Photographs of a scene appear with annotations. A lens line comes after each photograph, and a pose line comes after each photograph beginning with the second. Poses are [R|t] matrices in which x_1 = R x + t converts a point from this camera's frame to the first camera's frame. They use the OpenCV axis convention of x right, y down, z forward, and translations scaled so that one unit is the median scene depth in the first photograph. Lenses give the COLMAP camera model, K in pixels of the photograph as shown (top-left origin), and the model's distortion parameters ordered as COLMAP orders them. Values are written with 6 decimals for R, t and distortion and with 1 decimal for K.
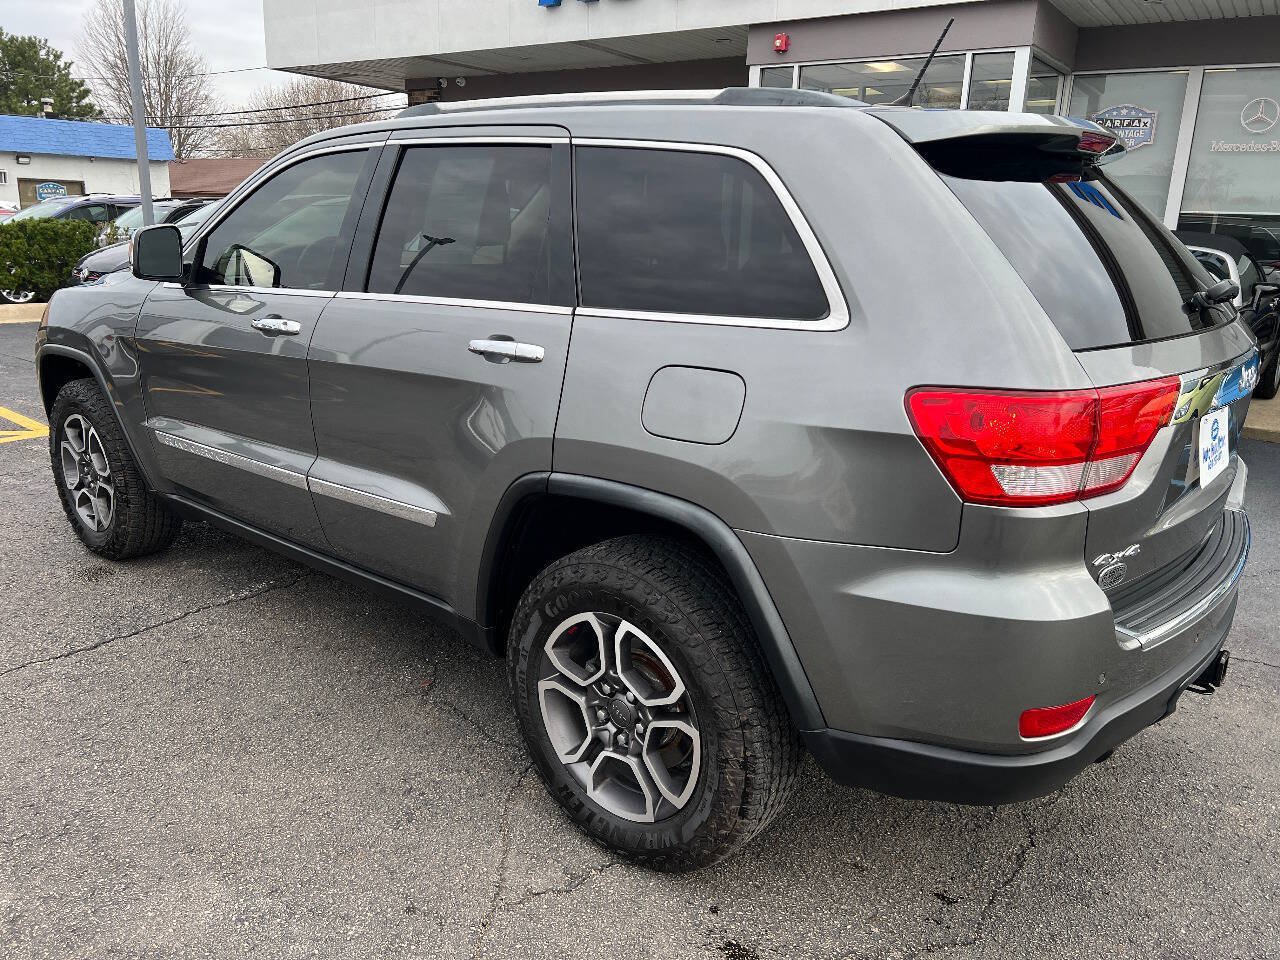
lens RADIAL K [[956.9, 0, 633.1], [0, 956.9, 475.9], [0, 0, 1]] dist [0.055124, -0.063864]
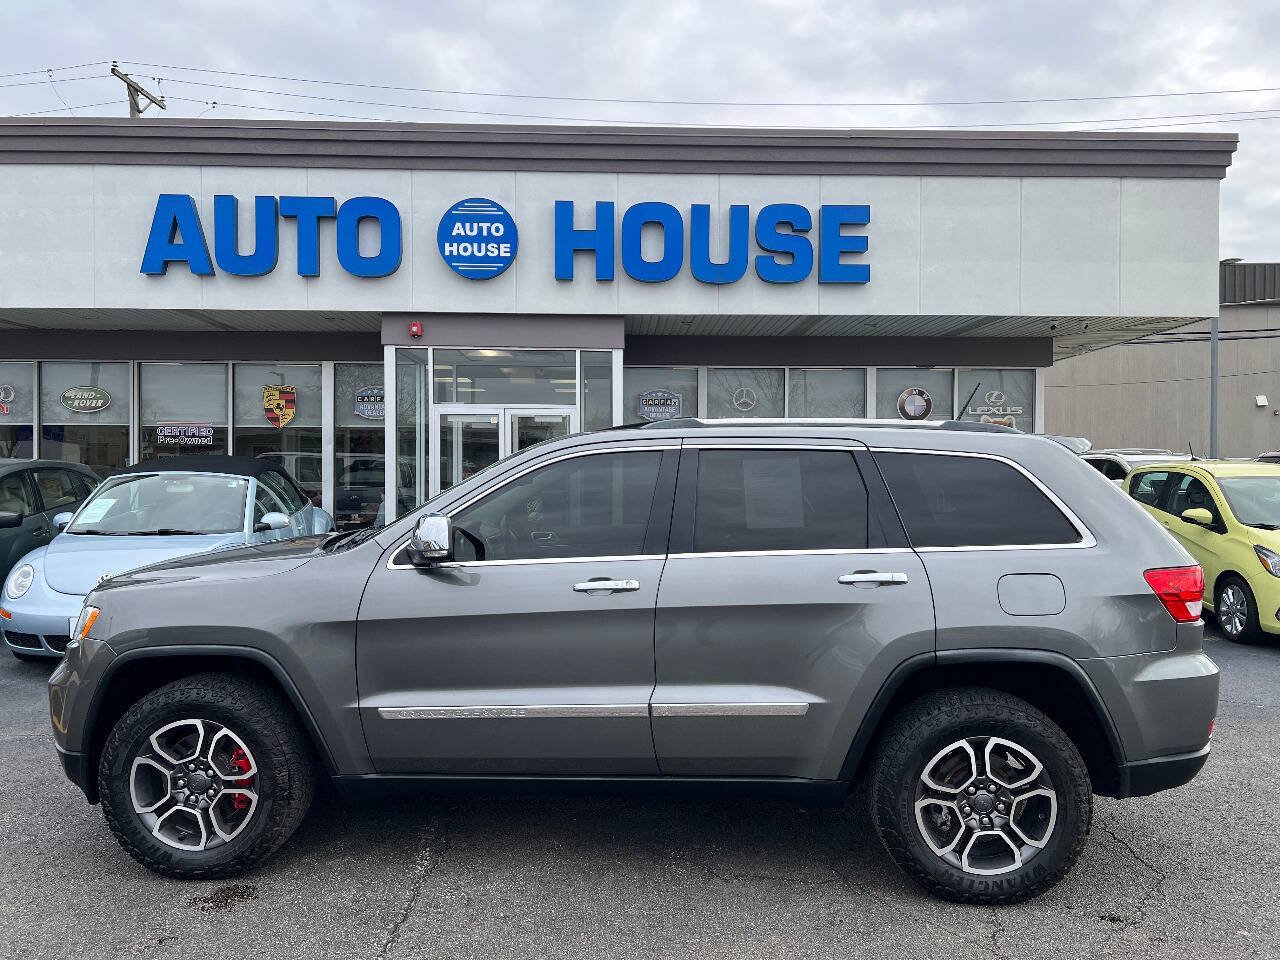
lens RADIAL K [[956.9, 0, 641.3], [0, 956.9, 484.0], [0, 0, 1]] dist [0.055124, -0.063864]
pose [[0.797950, -0.035051, 0.601703, -0.329406], [0.176069, 0.968318, -0.177087, -0.017584], [-0.576433, 0.247248, 0.778841, -0.006203]]
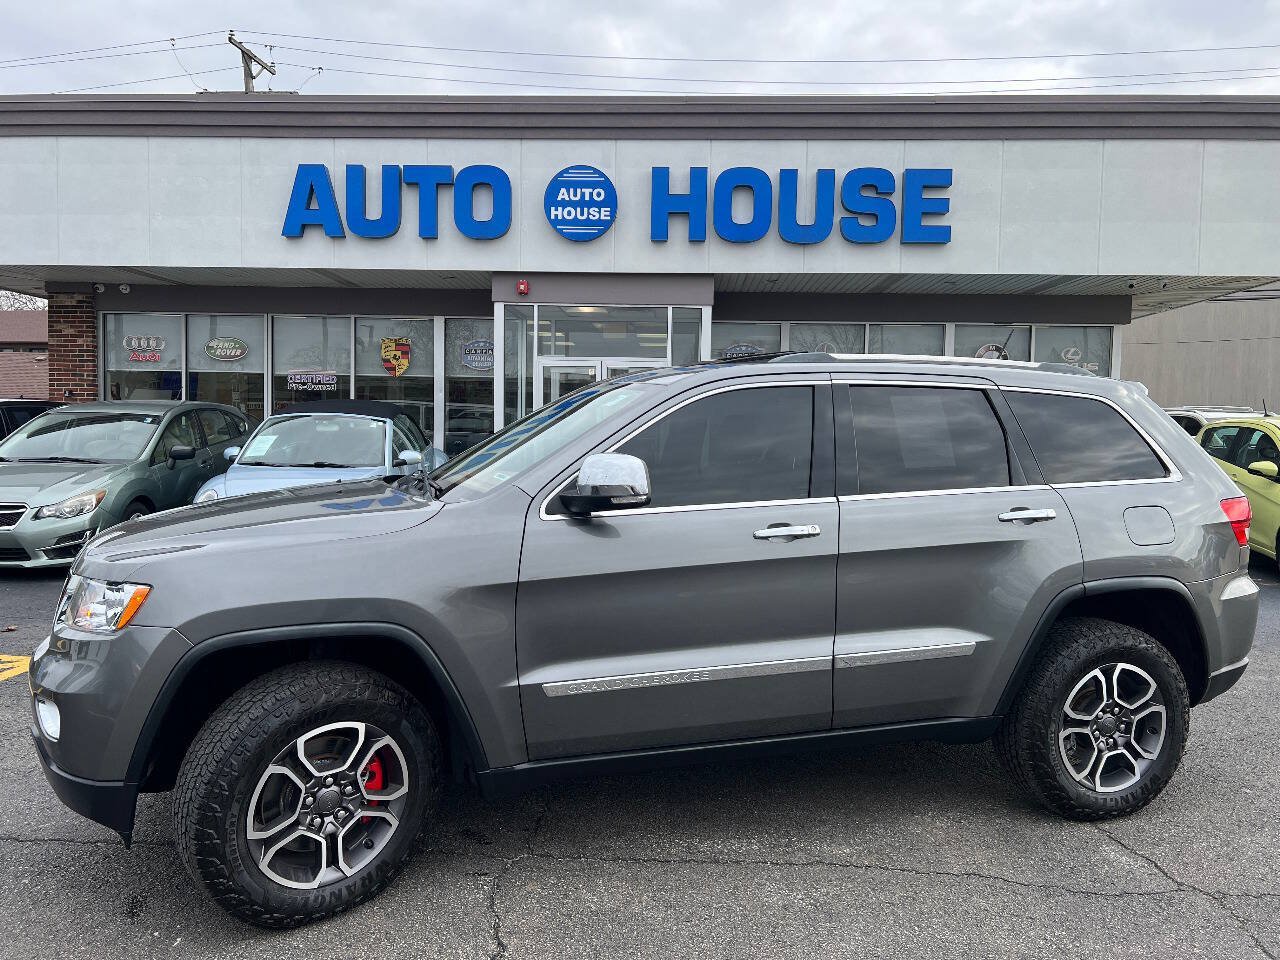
lens RADIAL K [[956.9, 0, 631.7], [0, 956.9, 474.4], [0, 0, 1]] dist [0.055124, -0.063864]
pose [[0.844440, -0.042583, 0.533955, -0.406574], [0.146285, 0.977275, -0.153408, 0.004608], [-0.515288, 0.207654, 0.831480, -0.066870]]
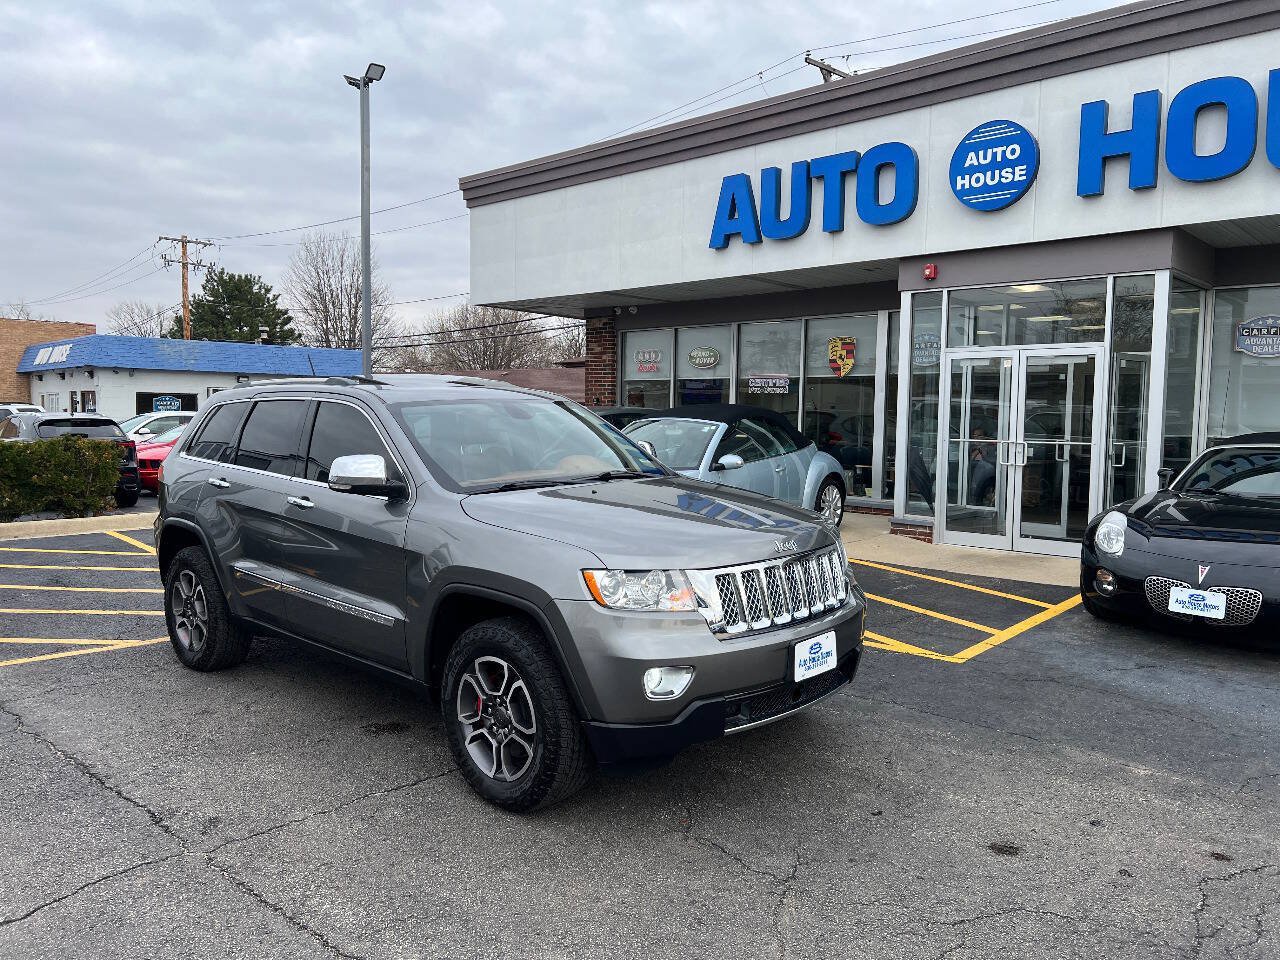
lens RADIAL K [[956.9, 0, 631.6], [0, 956.9, 477.4], [0, 0, 1]] dist [0.055124, -0.063864]
pose [[0.990197, -0.009433, -0.139361, -0.036221], [-0.017991, 0.980794, -0.194217, 0.009103], [0.138516, 0.194821, 0.971009, -0.088177]]
